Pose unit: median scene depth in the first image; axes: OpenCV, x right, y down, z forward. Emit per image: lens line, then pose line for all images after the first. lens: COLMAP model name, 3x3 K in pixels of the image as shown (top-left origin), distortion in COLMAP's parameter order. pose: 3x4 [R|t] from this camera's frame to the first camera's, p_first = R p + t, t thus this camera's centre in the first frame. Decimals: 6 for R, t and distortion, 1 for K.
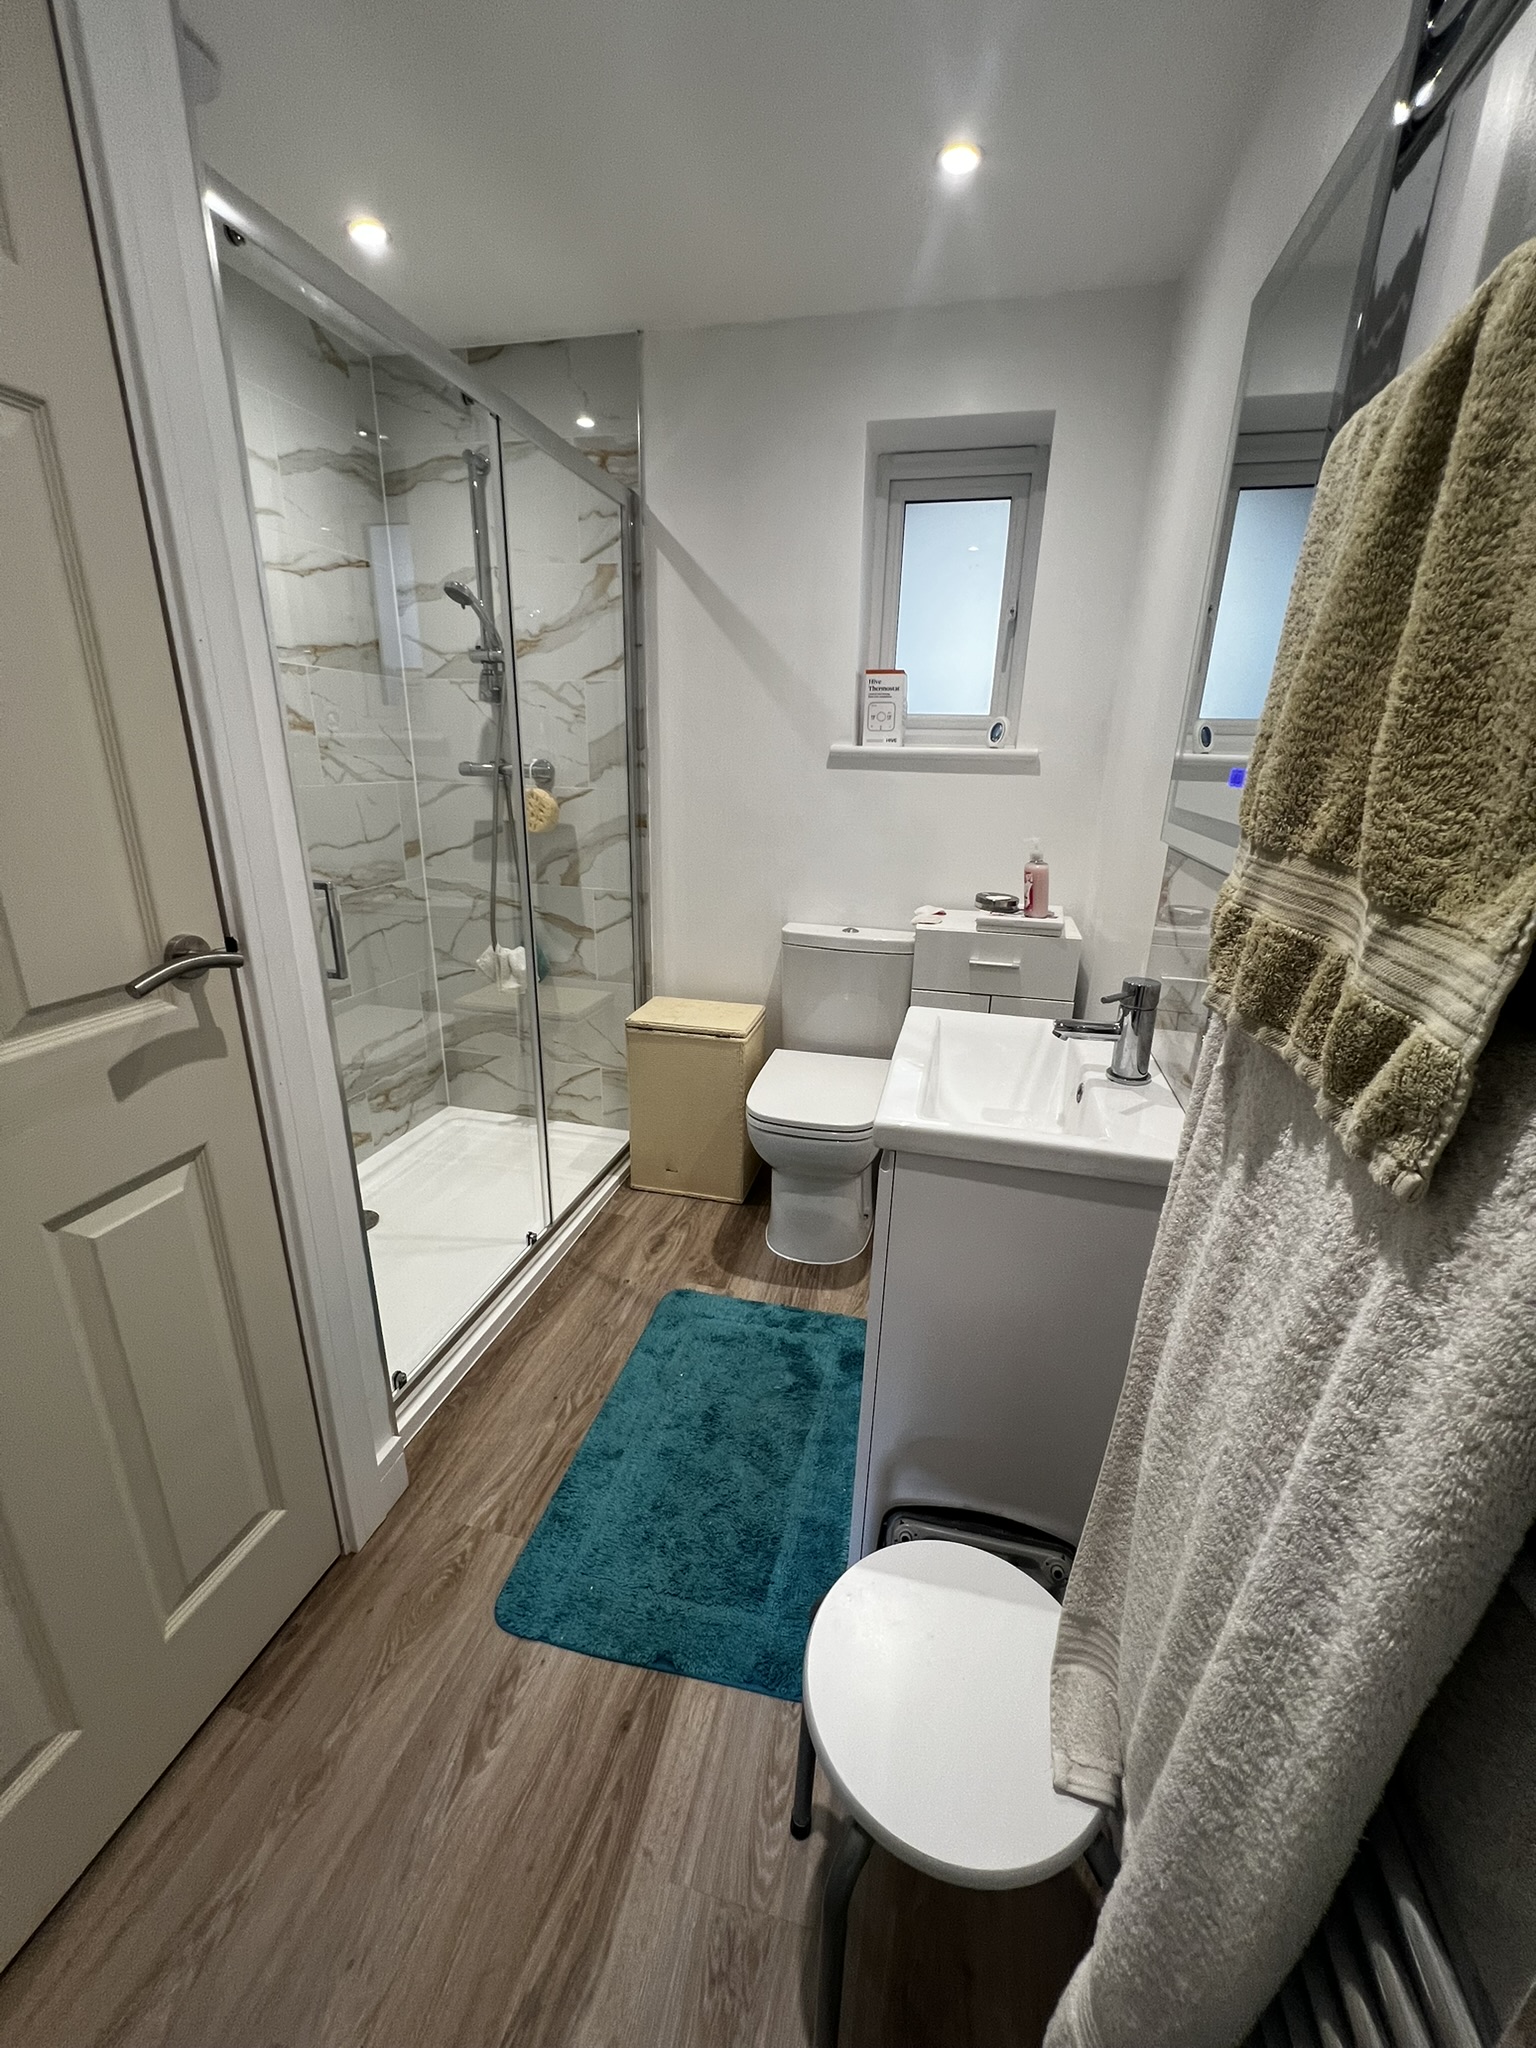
lens RADIAL K [[816.6, 0, 760.2], [0, 816.6, 1027.7], [0, 0, 1]] dist [-0.000142, -0.000207]
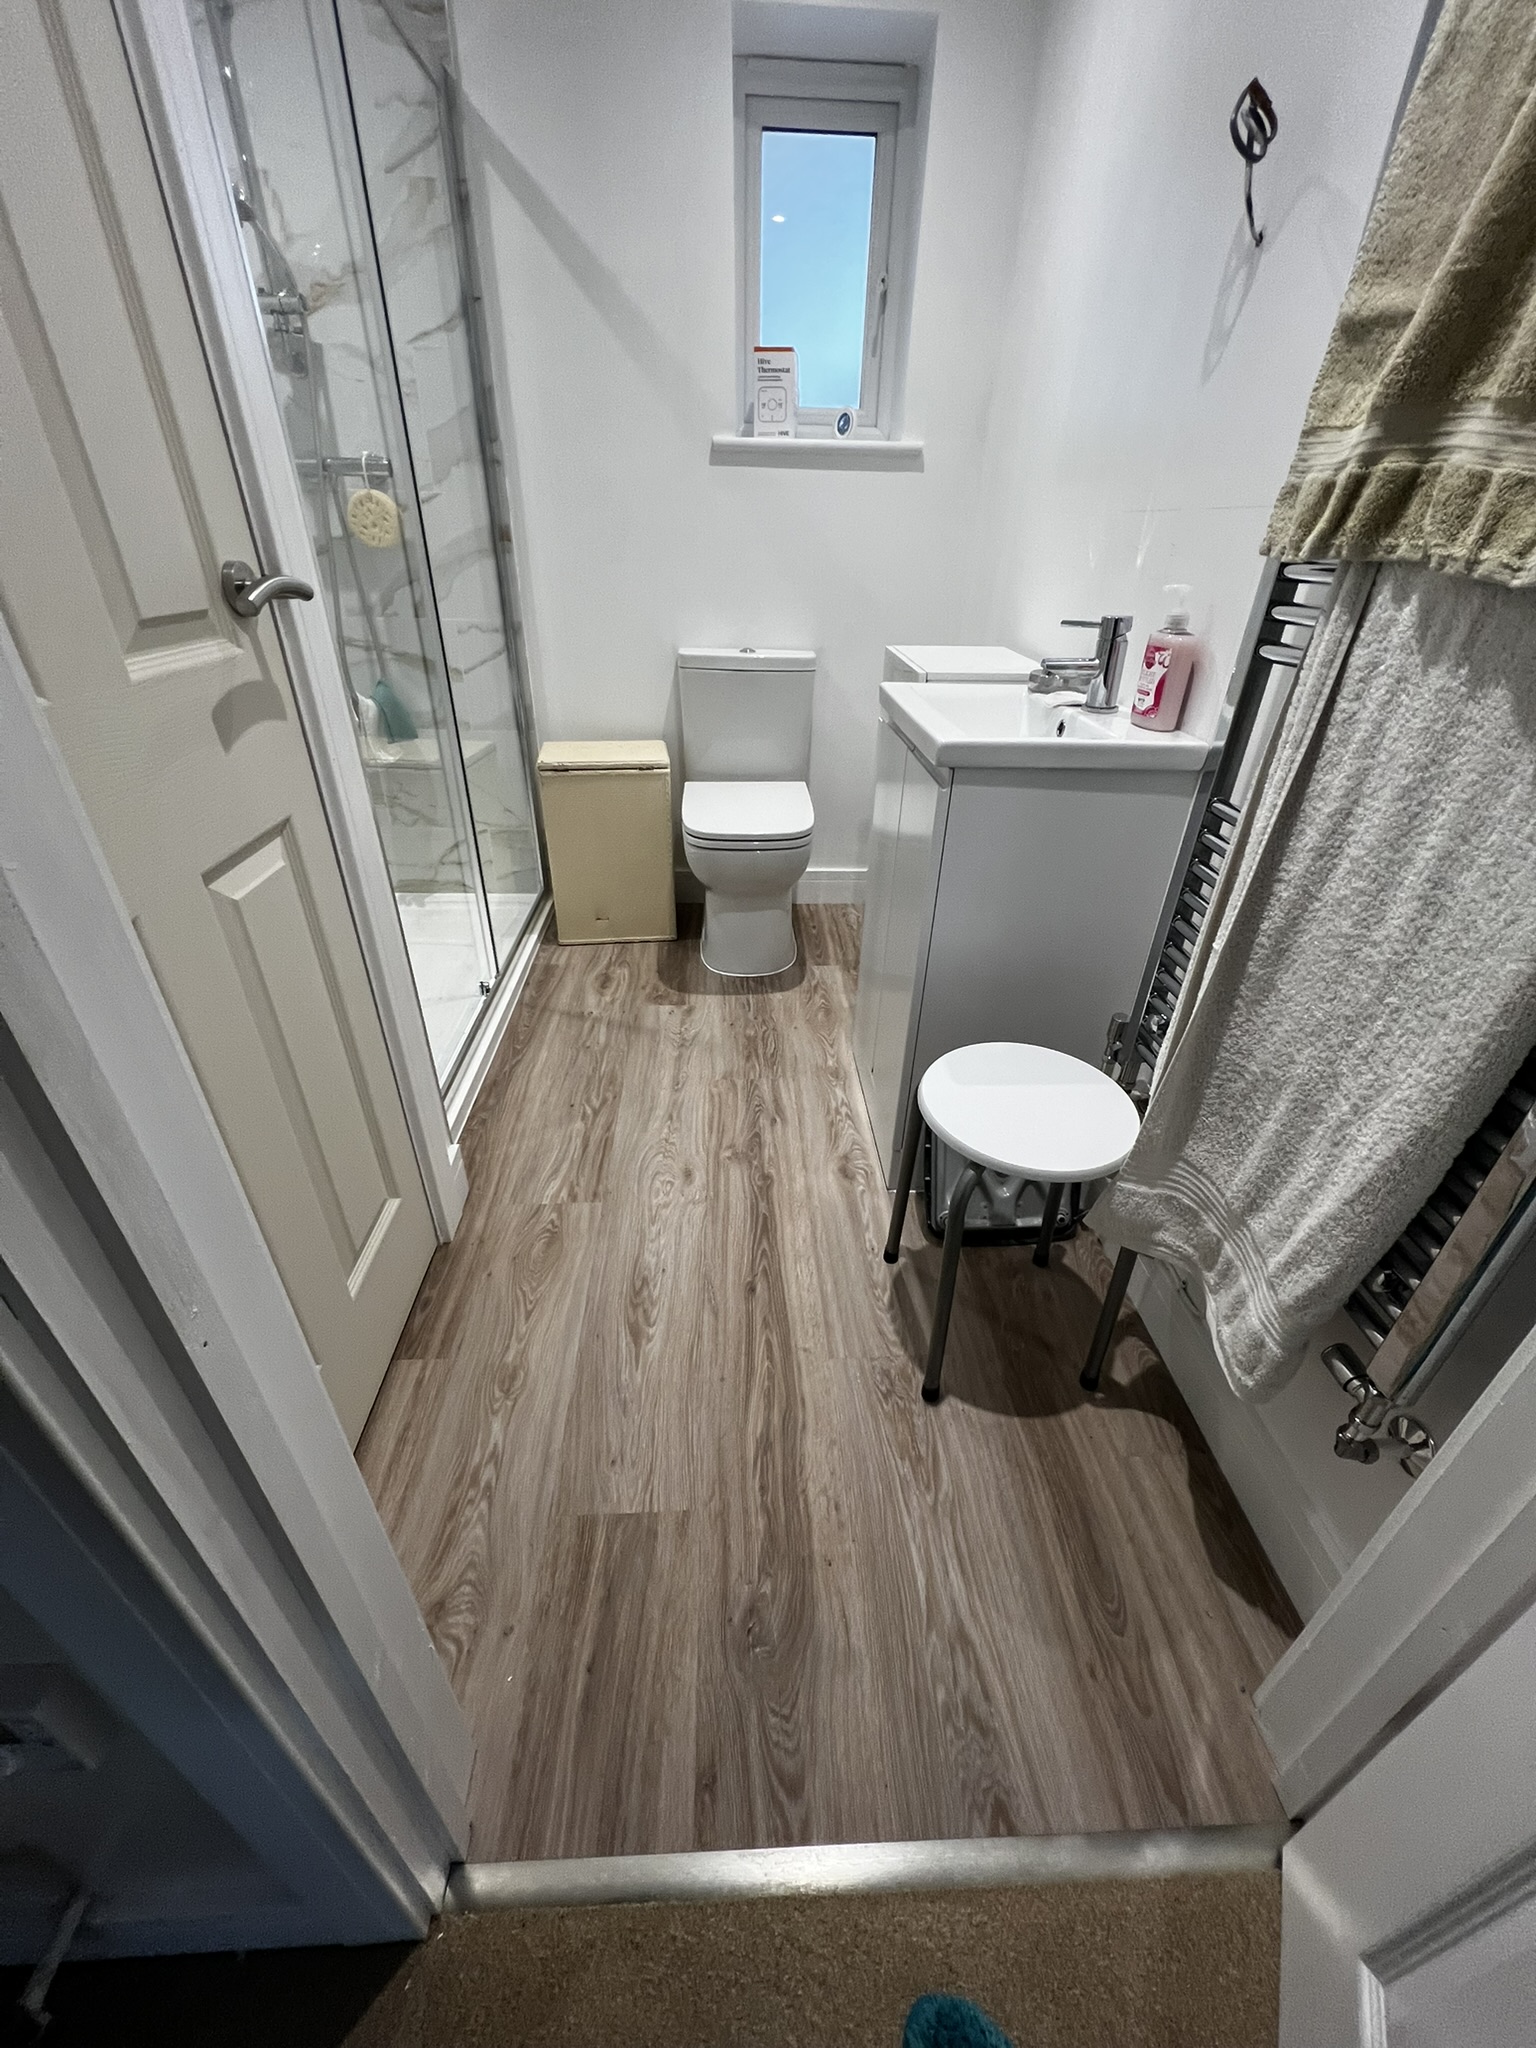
lens RADIAL K [[816.6, 0, 770.8], [0, 816.6, 1021.1], [0, 0, 1]] dist [-0.000142, -0.000207]
pose [[0.957466, -0.151939, 0.245304, -0.186634], [0.092608, 0.966971, 0.237467, 0.089012], [-0.273282, -0.204649, 0.939913, -0.036681]]
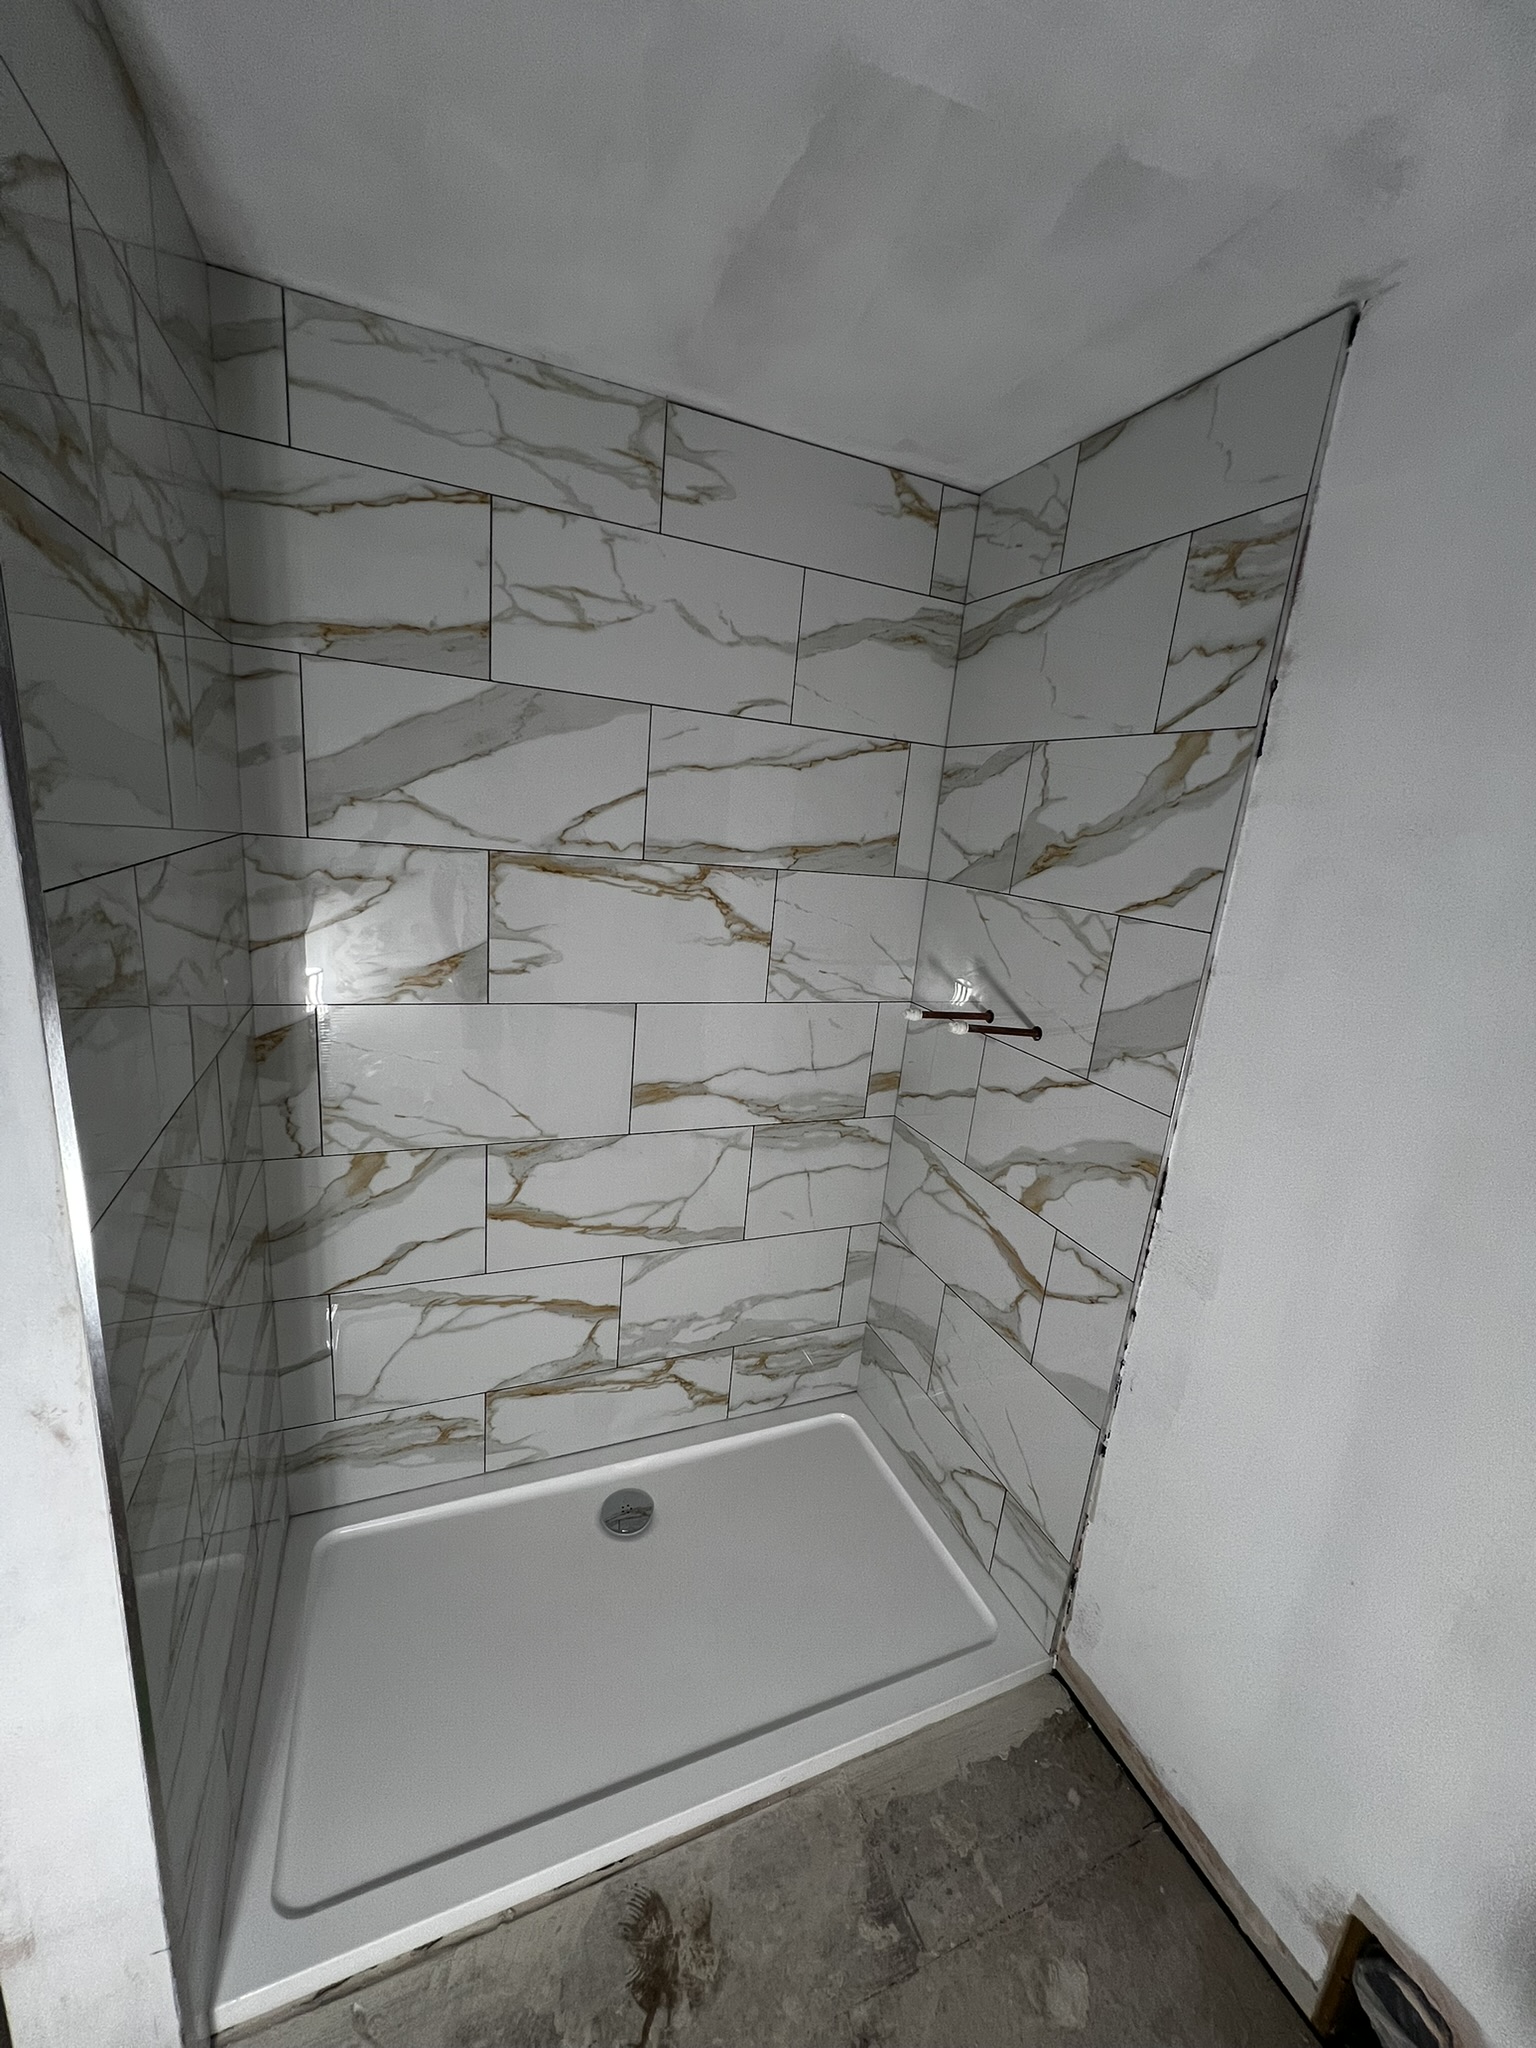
lens RADIAL K [[816.0, 0, 768.3], [0, 816.0, 1027.6], [0, 0, 1]] dist [0.000554, -0.000708]
pose [[0.601070, 0.225979, -0.766583, 0.114953], [-0.324371, 0.945615, 0.024419, -0.301879], [0.730410, 0.233980, 0.641681, 0.484919]]
